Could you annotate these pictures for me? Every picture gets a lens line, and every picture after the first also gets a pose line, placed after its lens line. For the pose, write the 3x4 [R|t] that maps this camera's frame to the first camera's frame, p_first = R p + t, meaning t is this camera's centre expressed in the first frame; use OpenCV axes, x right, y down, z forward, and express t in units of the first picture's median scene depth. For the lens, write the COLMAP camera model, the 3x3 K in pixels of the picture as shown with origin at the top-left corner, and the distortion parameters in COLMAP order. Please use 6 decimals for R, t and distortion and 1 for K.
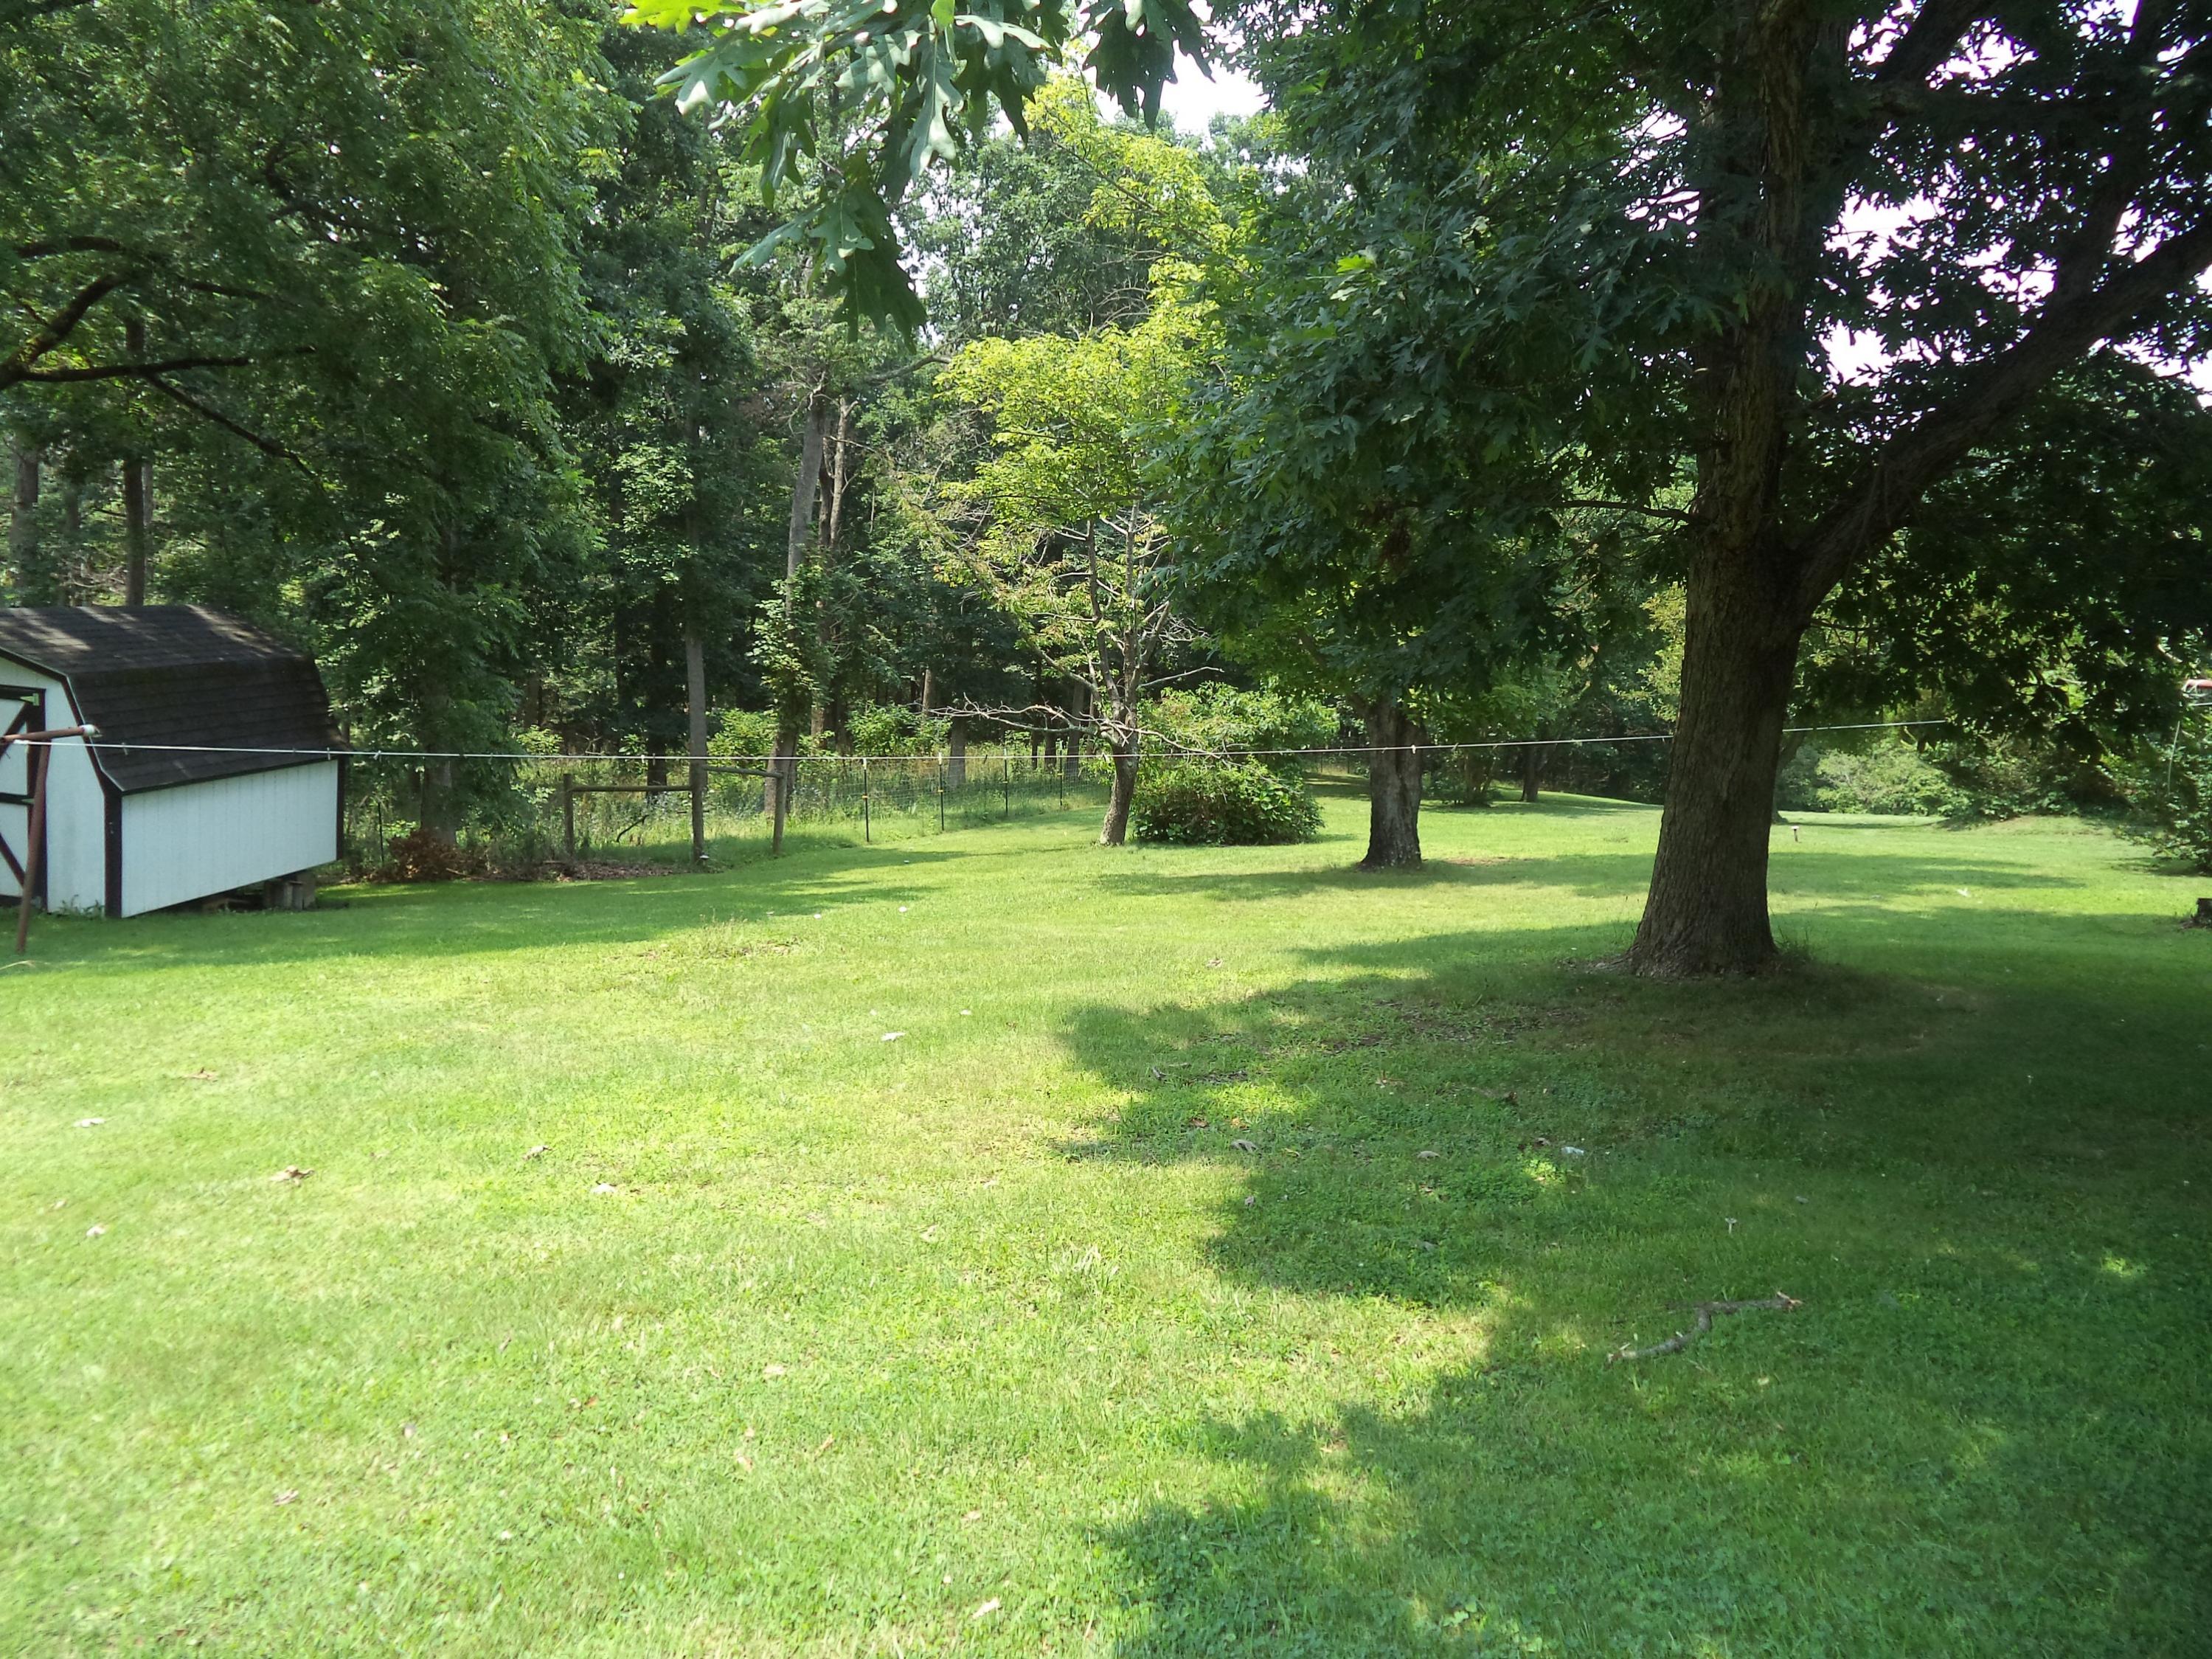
lens RADIAL K [[1789.7, 0, 1110.0], [0, 1789.7, 828.5], [0, 0, 1]] dist [-0.009499, -0.002551]
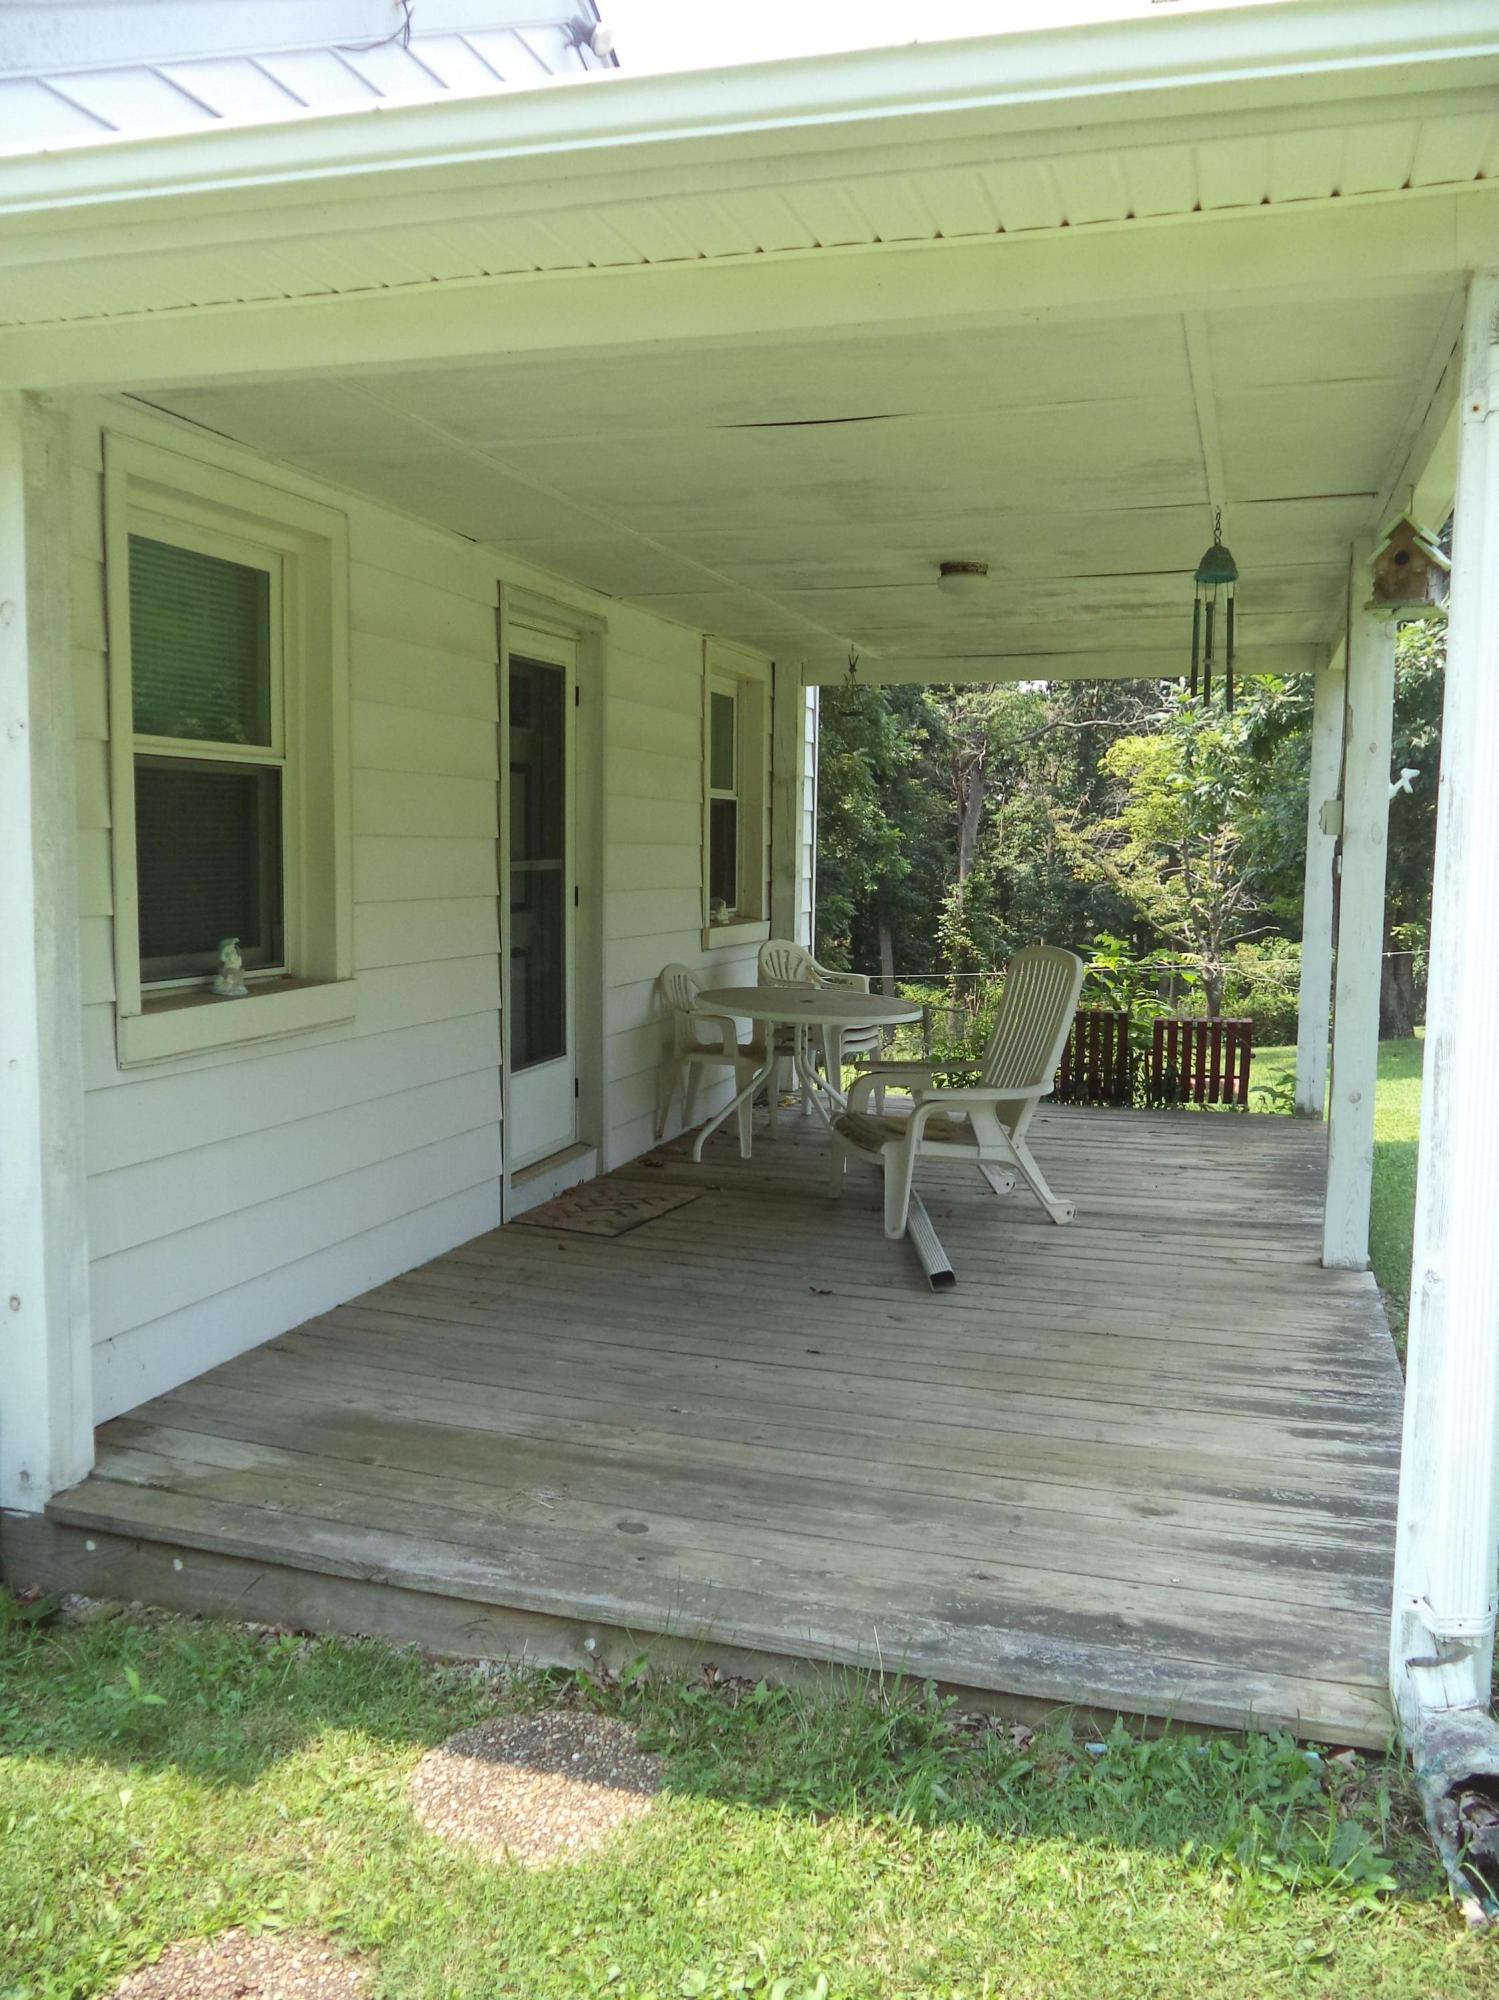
lens RADIAL K [[1618.1, 0, 754.9], [0, 1618.1, 1011.3], [0, 0, 1]] dist [-0.009499, -0.002551]
pose [[0.967602, -0.036316, -0.249854, -0.024539], [0.021844, 0.997932, -0.060453, 0.050445], [0.251533, 0.053037, 0.966394, -0.386702]]
